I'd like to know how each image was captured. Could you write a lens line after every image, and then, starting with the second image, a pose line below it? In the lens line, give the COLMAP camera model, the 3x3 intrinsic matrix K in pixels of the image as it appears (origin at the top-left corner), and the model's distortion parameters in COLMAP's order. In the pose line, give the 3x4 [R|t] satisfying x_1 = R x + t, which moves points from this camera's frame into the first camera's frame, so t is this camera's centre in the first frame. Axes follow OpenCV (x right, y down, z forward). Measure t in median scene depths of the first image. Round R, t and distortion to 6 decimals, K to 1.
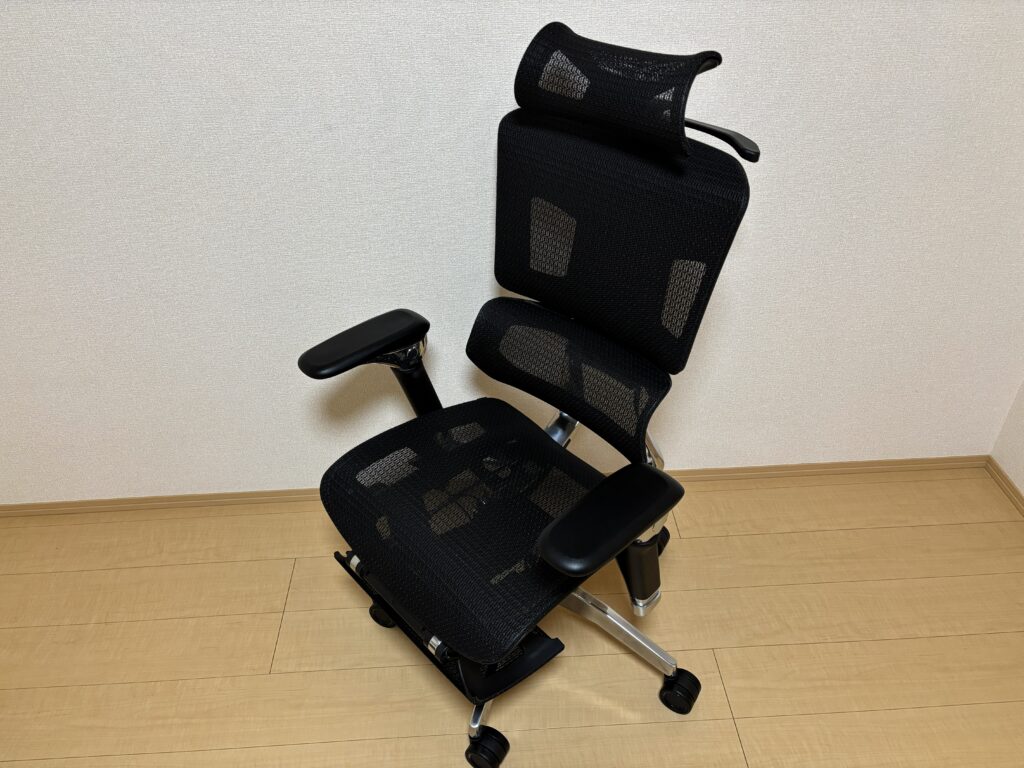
lens RADIAL K [[790.3, 0, 517.7], [0, 790.3, 378.8], [0, 0, 1]] dist [0.034951, -0.045410]
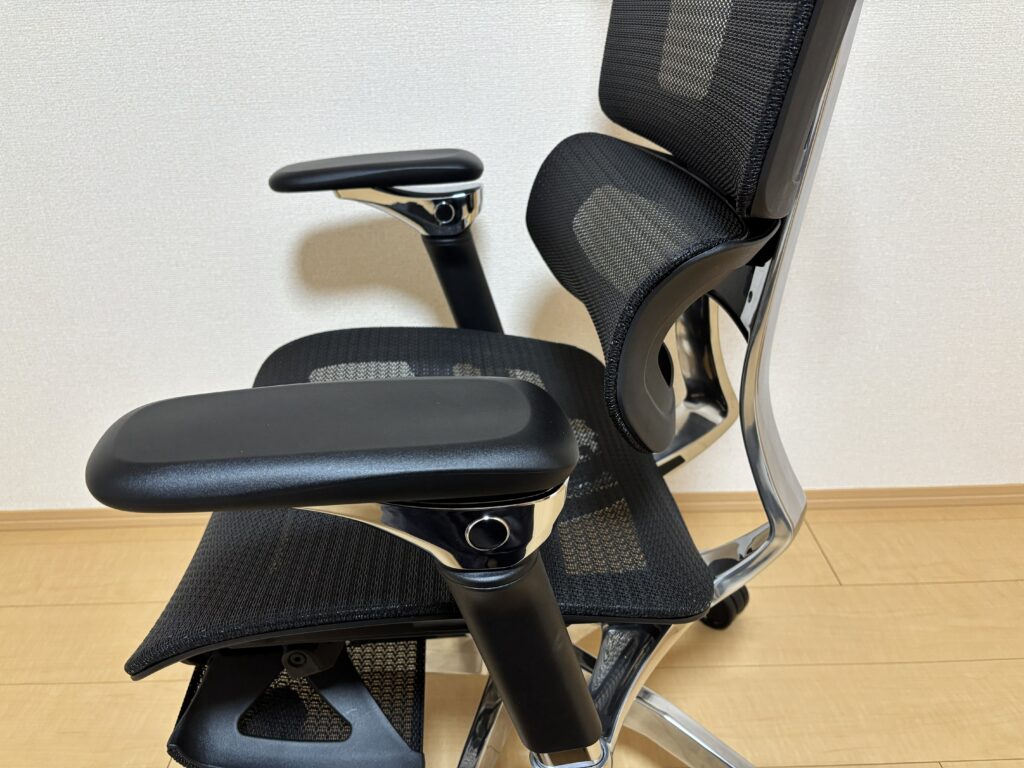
lens RADIAL K [[790.3, 0, 511.9], [0, 790.3, 388.4], [0, 0, 1]] dist [0.034951, -0.045410]
pose [[0.999124, 0.013622, -0.039570, -0.039060], [-0.019437, 0.988419, -0.150498, 0.165160], [0.037062, 0.151135, 0.987818, 0.382951]]
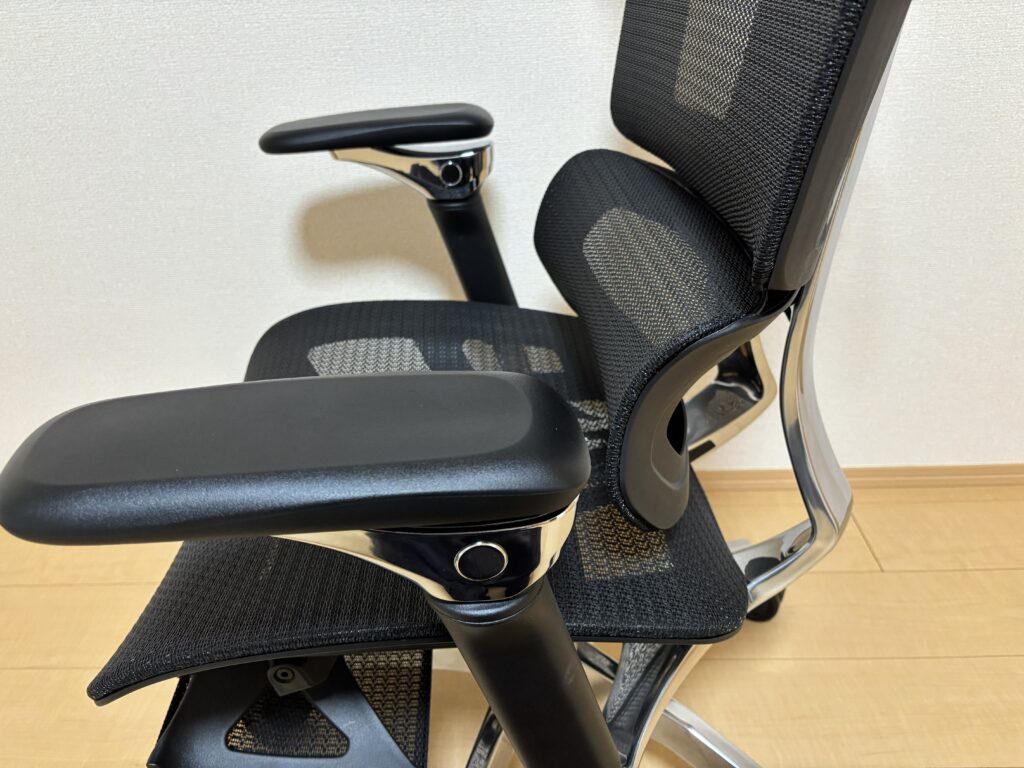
lens RADIAL K [[790.3, 0, 510.0], [0, 790.3, 386.8], [0, 0, 1]] dist [0.034951, -0.045410]
pose [[0.997002, 0.015218, -0.075869, -0.032806], [-0.022712, 0.994836, -0.098921, 0.145787], [0.073972, 0.100347, 0.992199, 0.424541]]
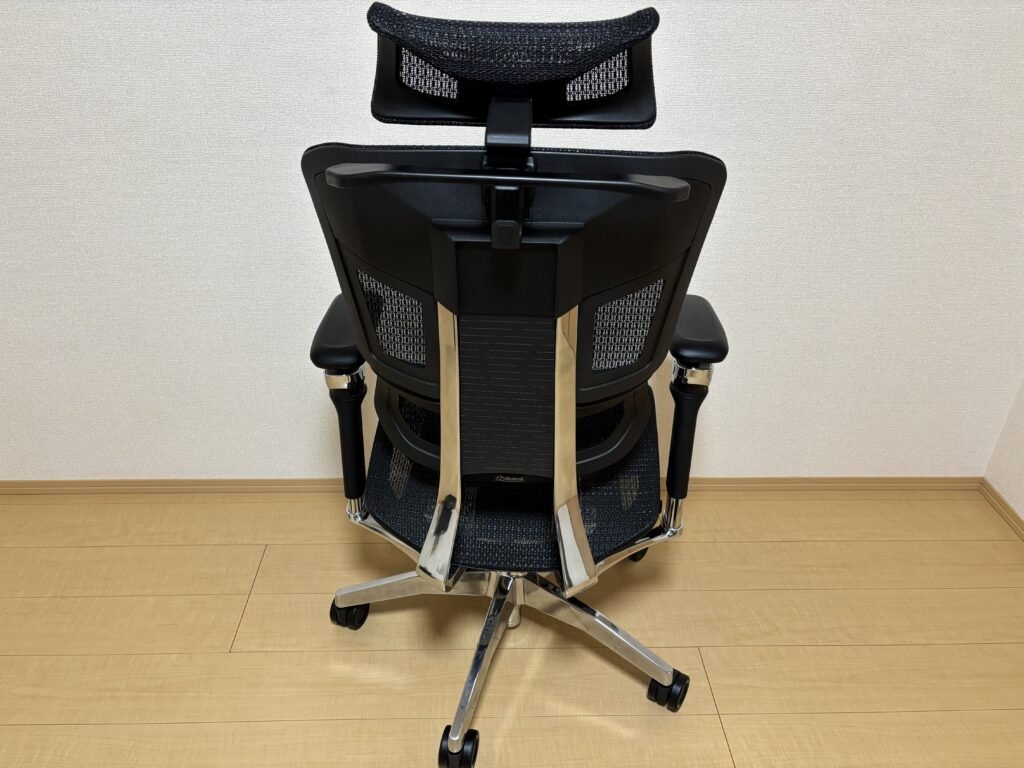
lens RADIAL K [[790.3, 0, 514.7], [0, 790.3, 385.9], [0, 0, 1]] dist [0.034951, -0.045410]
pose [[0.999029, 0.043529, 0.006836, 0.005702], [-0.042604, 0.993858, -0.102130, 0.133507], [-0.011240, 0.101740, 0.994748, 0.023335]]
